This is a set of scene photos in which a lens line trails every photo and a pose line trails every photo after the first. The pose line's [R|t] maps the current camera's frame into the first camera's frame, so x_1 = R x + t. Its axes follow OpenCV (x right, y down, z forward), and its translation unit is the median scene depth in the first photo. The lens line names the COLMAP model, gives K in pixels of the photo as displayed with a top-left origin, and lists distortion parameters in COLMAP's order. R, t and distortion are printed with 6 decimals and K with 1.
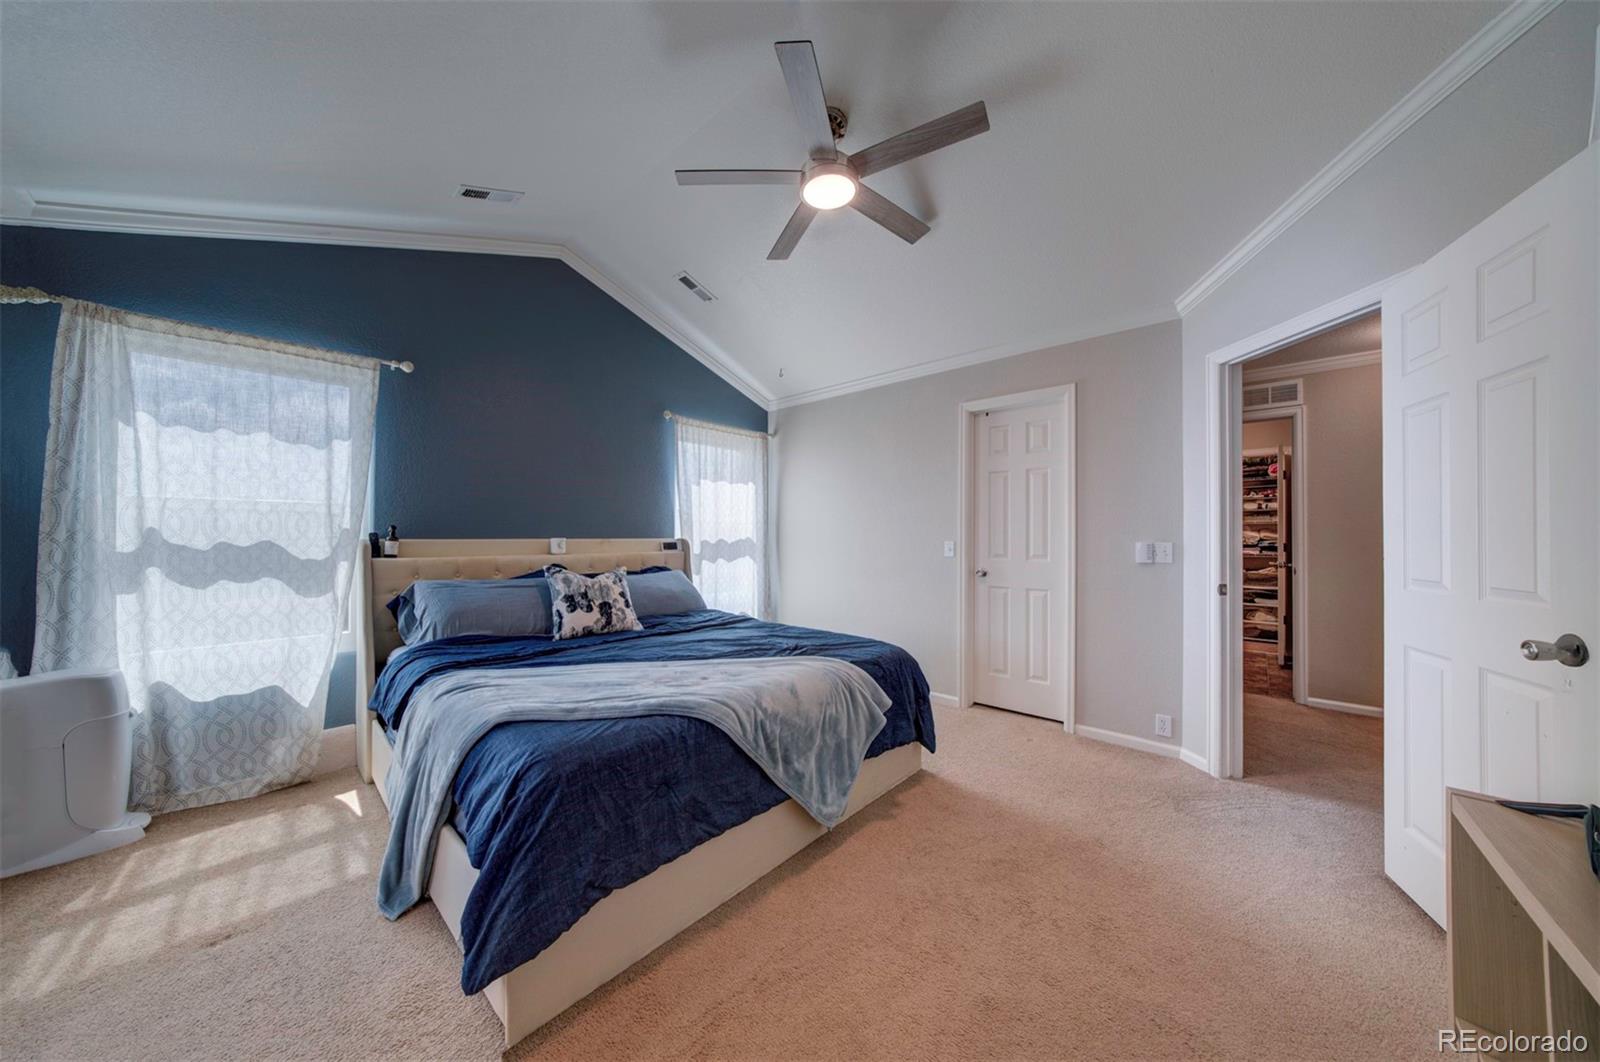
lens RADIAL K [[515.8, 0, 800.0], [0, 515.8, 531.0], [0, 0, 1]] dist [0.011516, 0.000009]
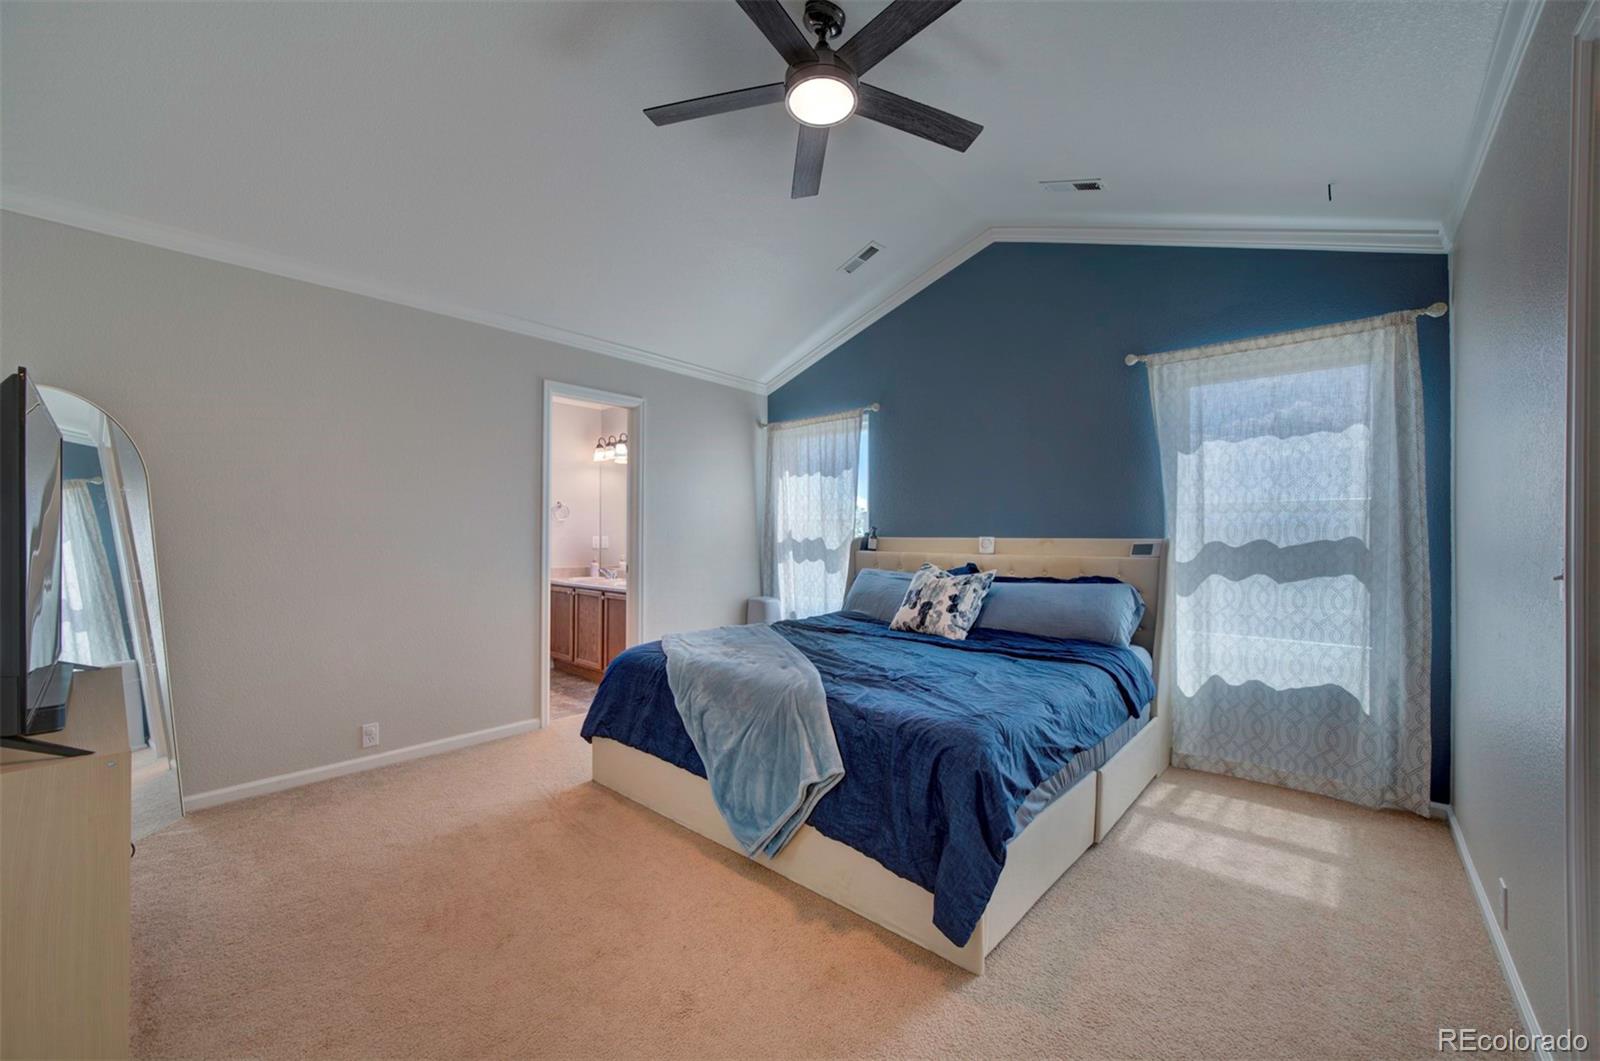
lens RADIAL K [[621.4, 0, 791.9], [0, 621.4, 533.8], [0, 0, 1]] dist [-0.000794, -0.000056]
pose [[0.005951, -0.005119, -0.999969, 0.801387], [0.008051, 0.999955, -0.005071, 0.013175], [0.999950, -0.008020, 0.005992, 0.745162]]
